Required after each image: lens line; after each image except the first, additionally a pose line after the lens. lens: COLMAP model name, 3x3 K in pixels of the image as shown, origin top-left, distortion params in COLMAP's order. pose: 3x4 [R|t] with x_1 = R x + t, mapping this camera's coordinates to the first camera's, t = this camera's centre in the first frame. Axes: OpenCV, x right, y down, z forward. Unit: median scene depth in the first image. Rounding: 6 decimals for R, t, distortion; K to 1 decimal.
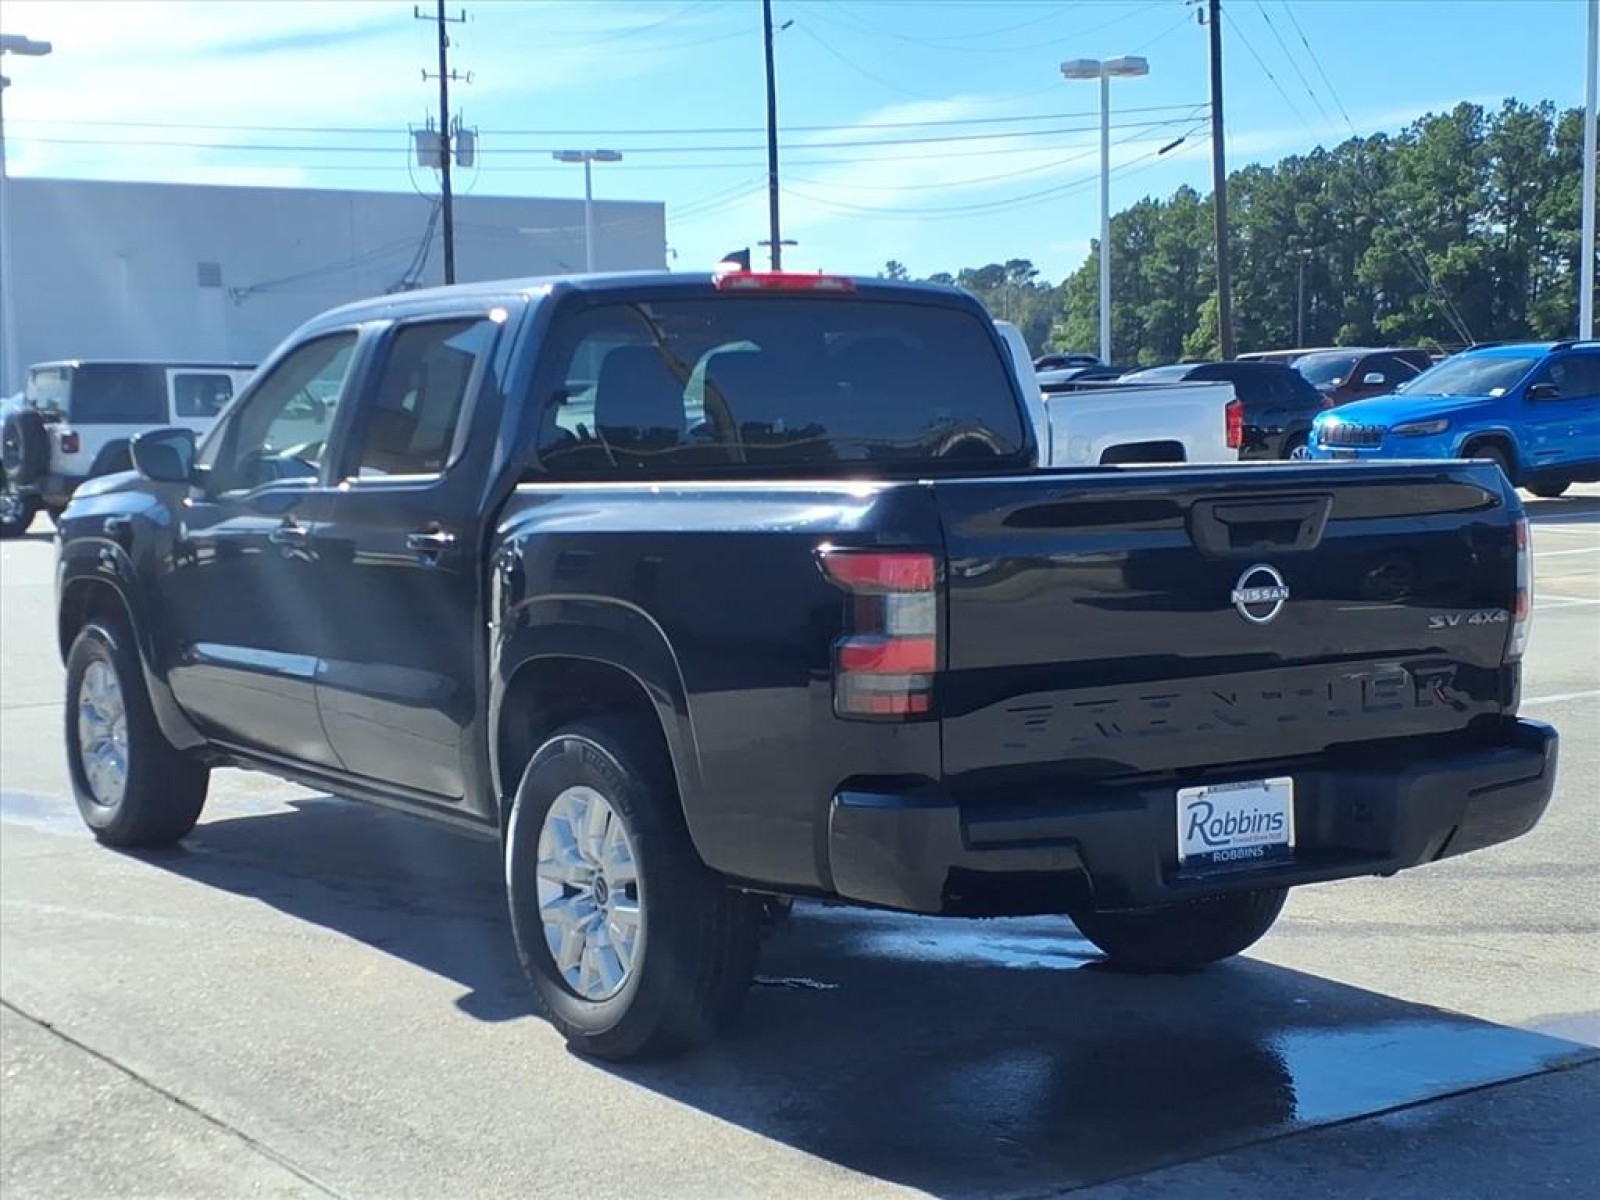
lens RADIAL K [[2553.1, 0, 790.0], [0, 2553.1, 592.4], [0, 0, 1]] dist [0.163278, 0.000000]
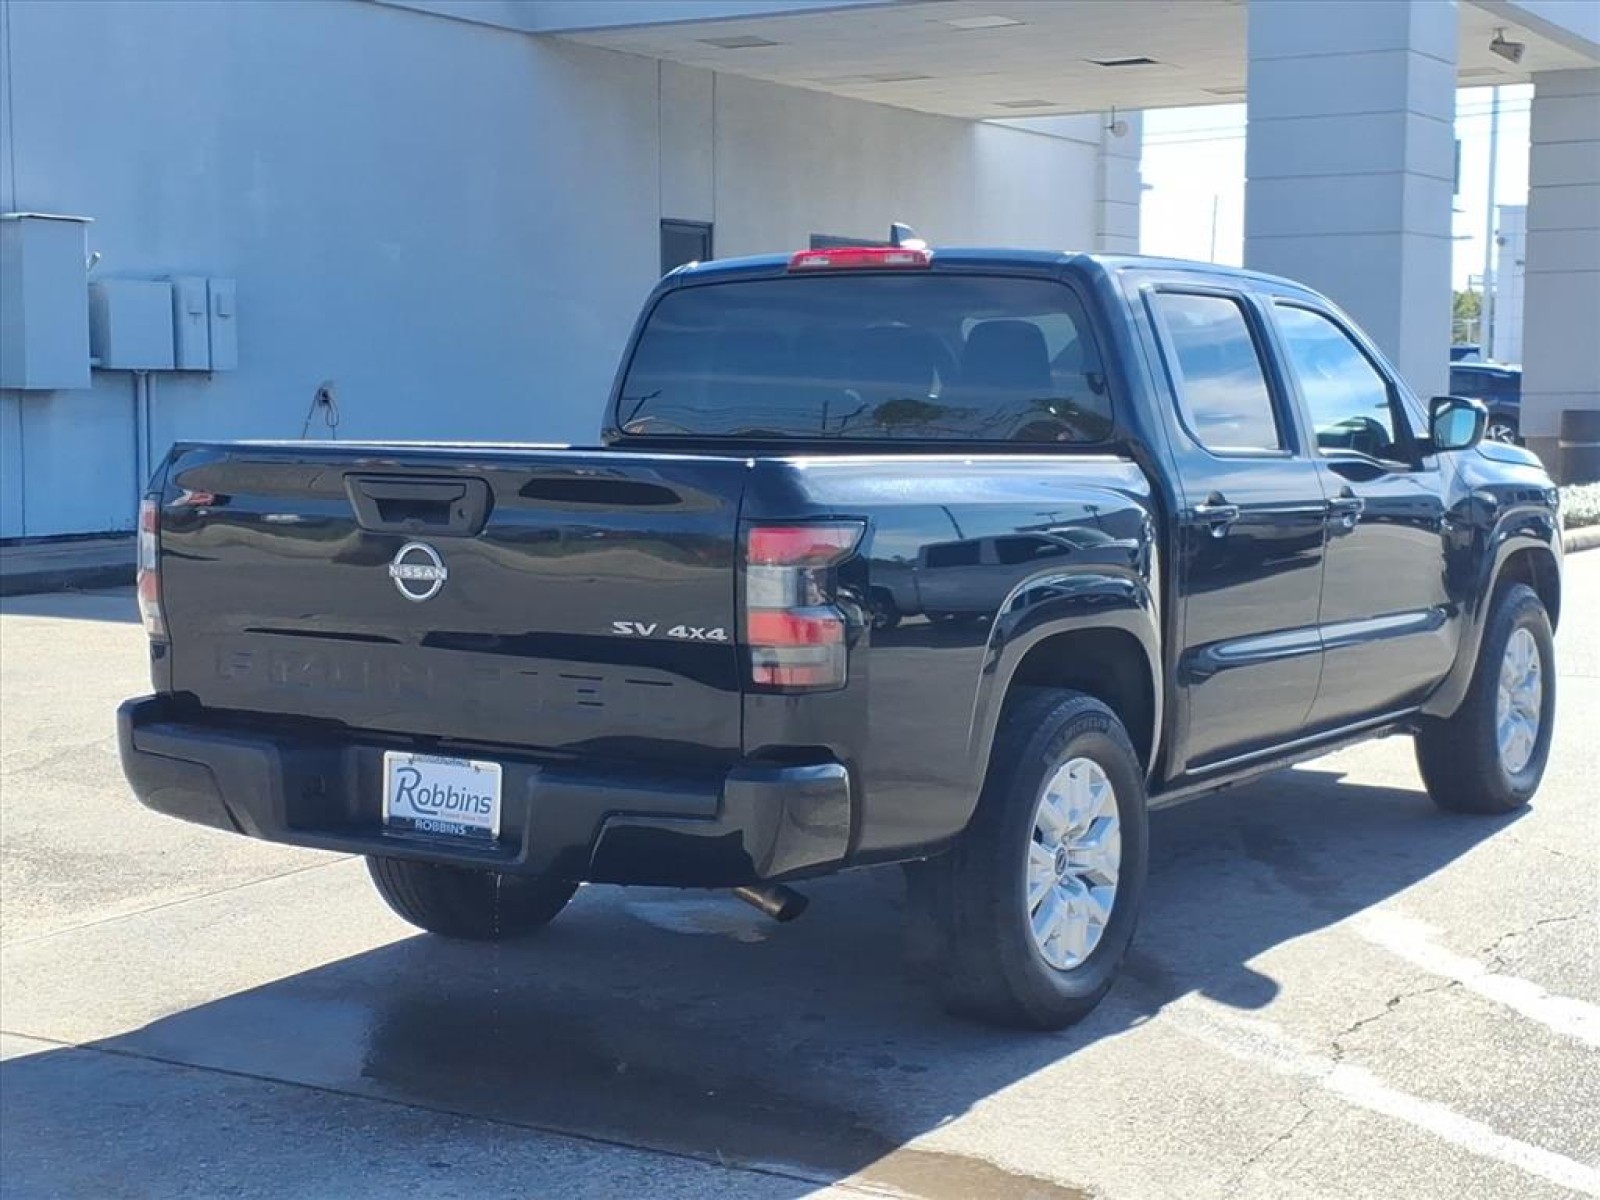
lens RADIAL K [[2553.1, 0, 785.1], [0, 2553.1, 609.8], [0, 0, 1]] dist [0.163278, 0.000000]
pose [[0.409909, 0.098756, -0.906764, 1.141690], [-0.080782, 0.994146, 0.071754, -0.067369], [0.908542, 0.043837, 0.415487, 0.699849]]
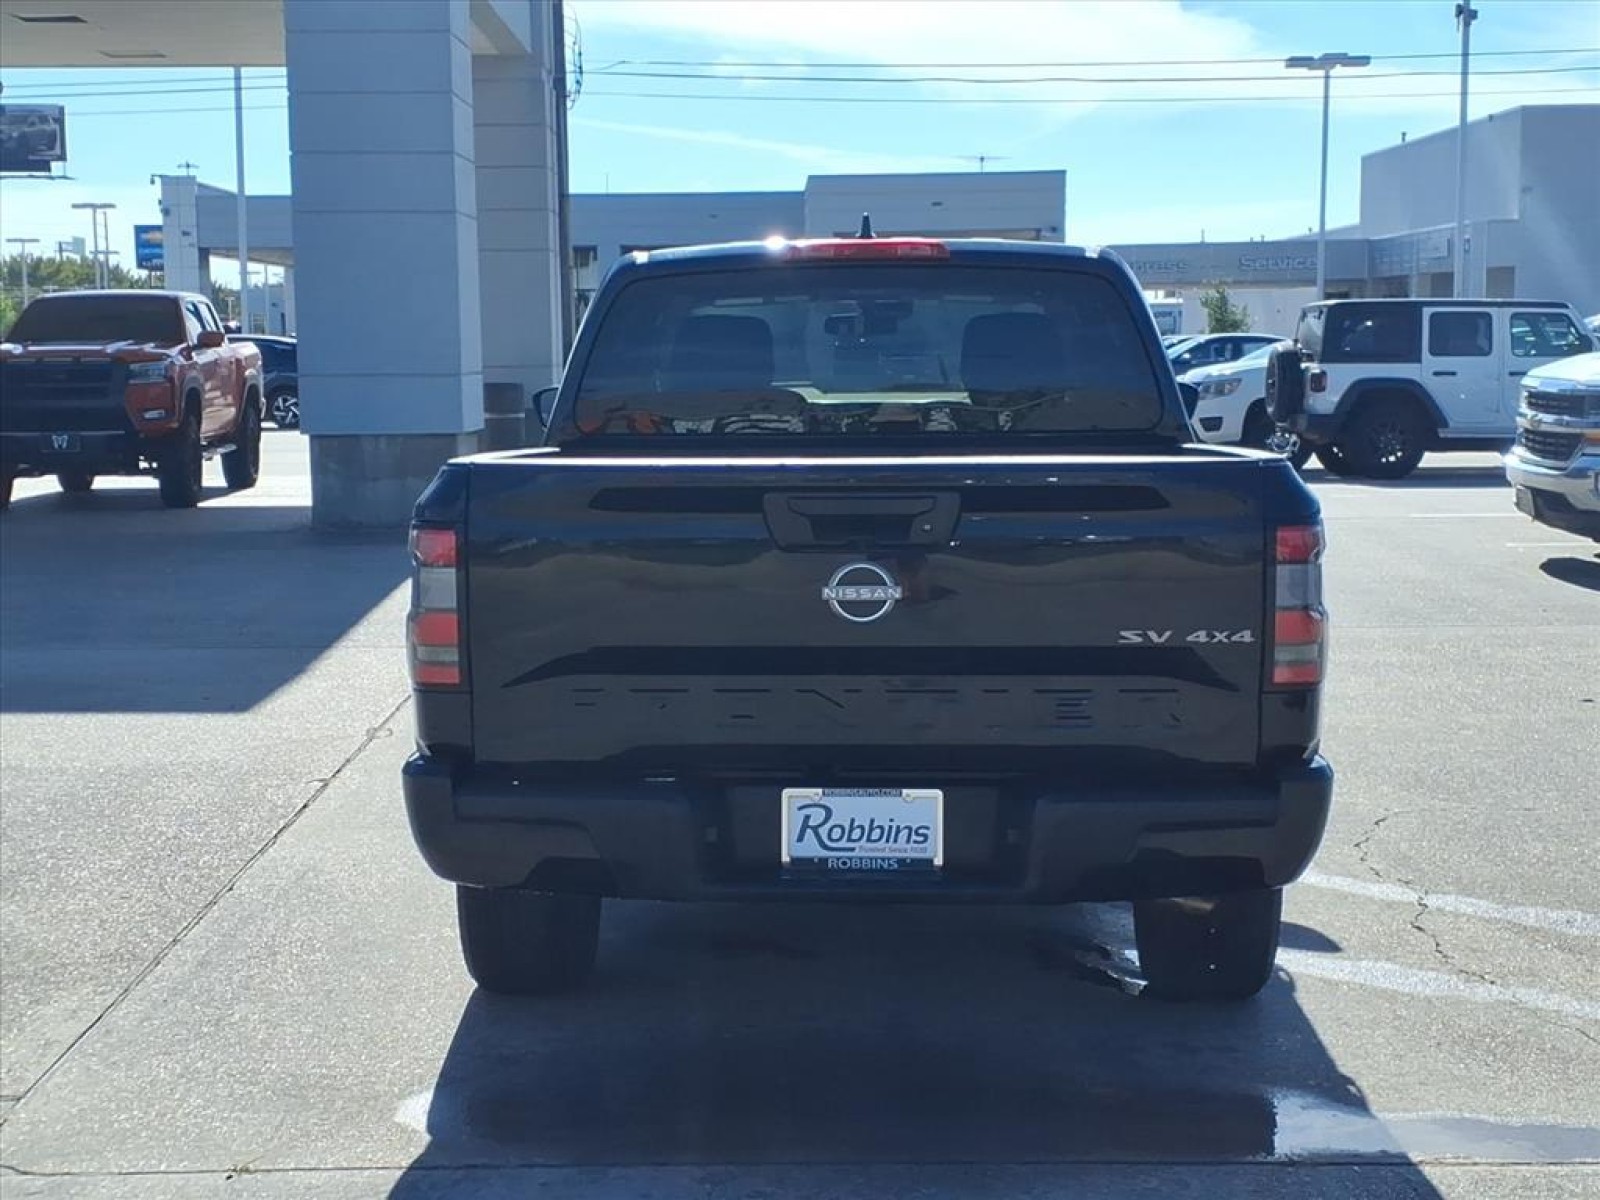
lens RADIAL K [[2553.1, 0, 749.3], [0, 2553.1, 605.0], [0, 0, 1]] dist [0.163278, 0.000000]
pose [[0.809697, 0.067847, -0.582913, 0.686363], [-0.049085, 0.997644, 0.047937, -0.037014], [0.584792, -0.010202, 0.811119, 0.209093]]
